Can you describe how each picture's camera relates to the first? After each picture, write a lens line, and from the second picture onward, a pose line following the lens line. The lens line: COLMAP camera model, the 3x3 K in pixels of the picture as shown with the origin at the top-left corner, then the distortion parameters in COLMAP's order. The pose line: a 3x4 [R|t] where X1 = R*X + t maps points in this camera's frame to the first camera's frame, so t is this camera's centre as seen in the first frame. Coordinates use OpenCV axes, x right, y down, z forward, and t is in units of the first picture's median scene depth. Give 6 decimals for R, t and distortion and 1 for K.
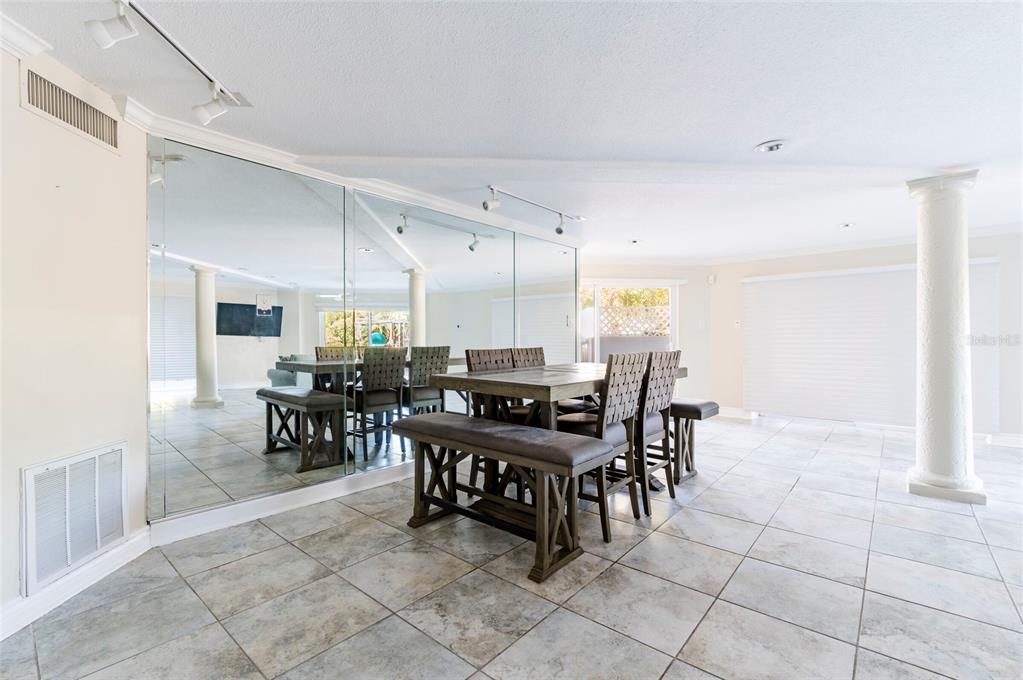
lens RADIAL K [[447.8, 0, 511.5], [0, 447.8, 337.3], [0, 0, 1]] dist [-0.009465, -0.000252]
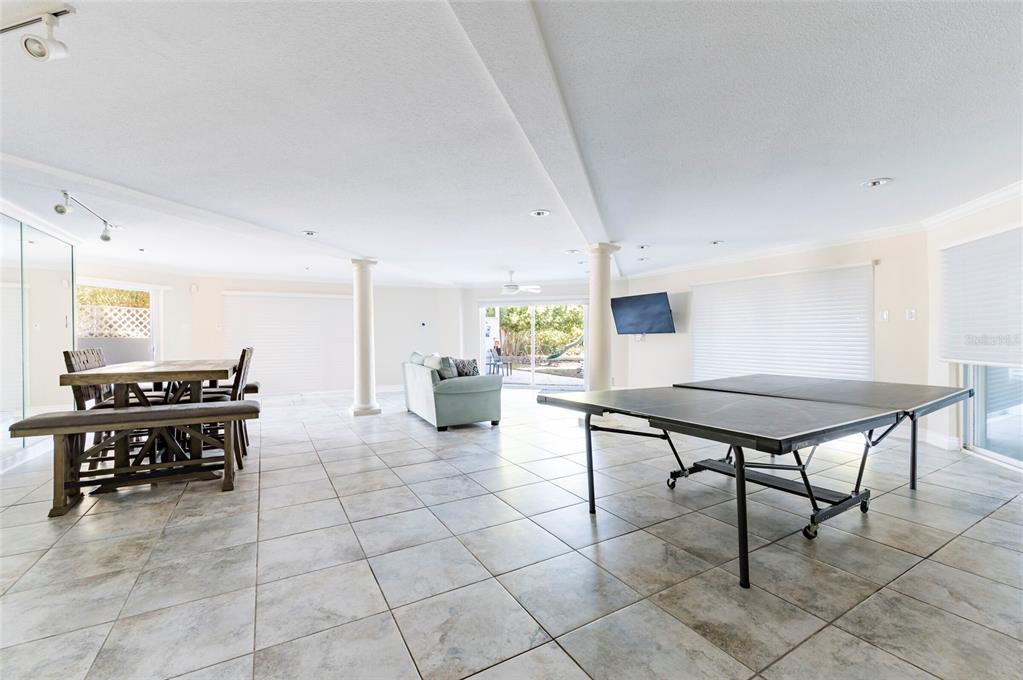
lens RADIAL K [[447.8, 0, 513.3], [0, 447.8, 337.3], [0, 0, 1]] dist [-0.009465, -0.000252]
pose [[0.330872, -0.001149, 0.943675, -0.825284], [0.001259, 0.999999, 0.000777, -0.005264], [-0.943675, 0.000931, 0.330873, -0.370059]]
